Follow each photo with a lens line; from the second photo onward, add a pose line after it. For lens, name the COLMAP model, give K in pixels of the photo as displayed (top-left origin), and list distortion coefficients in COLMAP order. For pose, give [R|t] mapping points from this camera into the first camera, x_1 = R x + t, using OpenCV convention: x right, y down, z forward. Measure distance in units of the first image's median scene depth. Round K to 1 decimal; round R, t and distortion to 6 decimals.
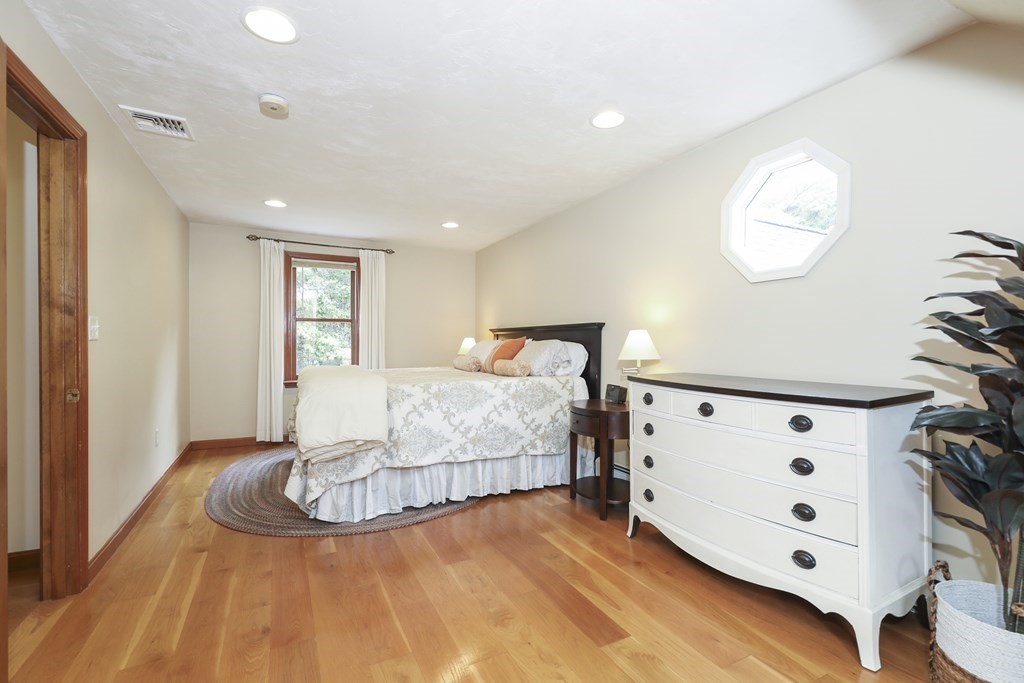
lens RADIAL K [[461.9, 0, 512.0], [0, 461.9, 341.5], [0, 0, 1]] dist [-0.000482, 0.000008]
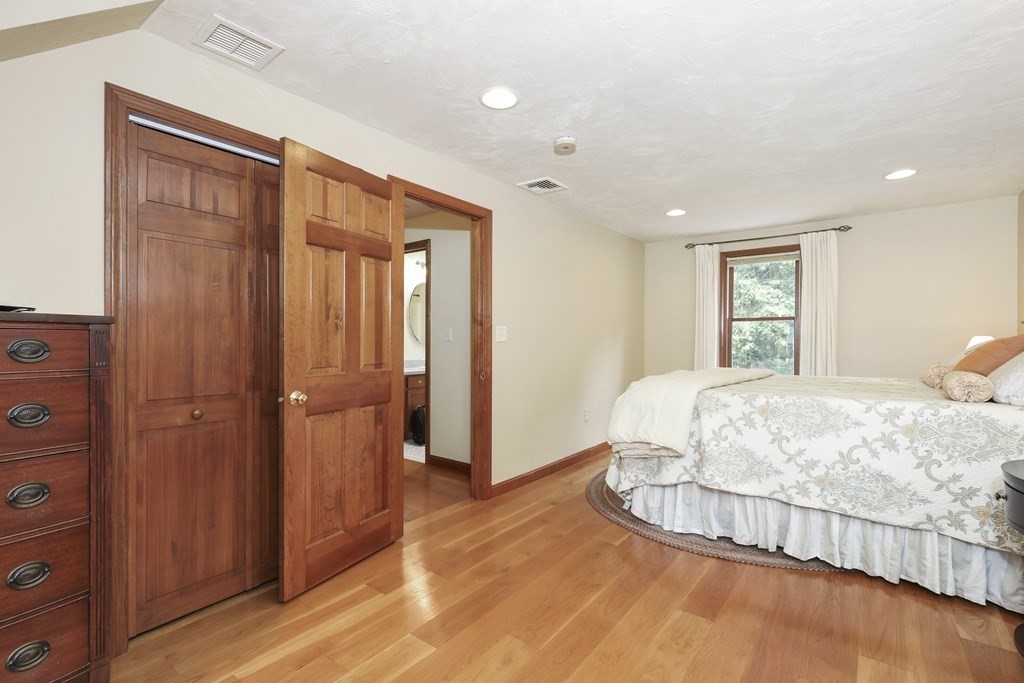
lens RADIAL K [[457.7, 0, 512.6], [0, 457.7, 335.5], [0, 0, 1]] dist [-0.000213, 0.000118]
pose [[0.424984, -0.014768, -0.905080, 0.362857], [0.001995, 0.999880, -0.015378, -0.000178], [0.905199, 0.004729, 0.424962, 0.277505]]
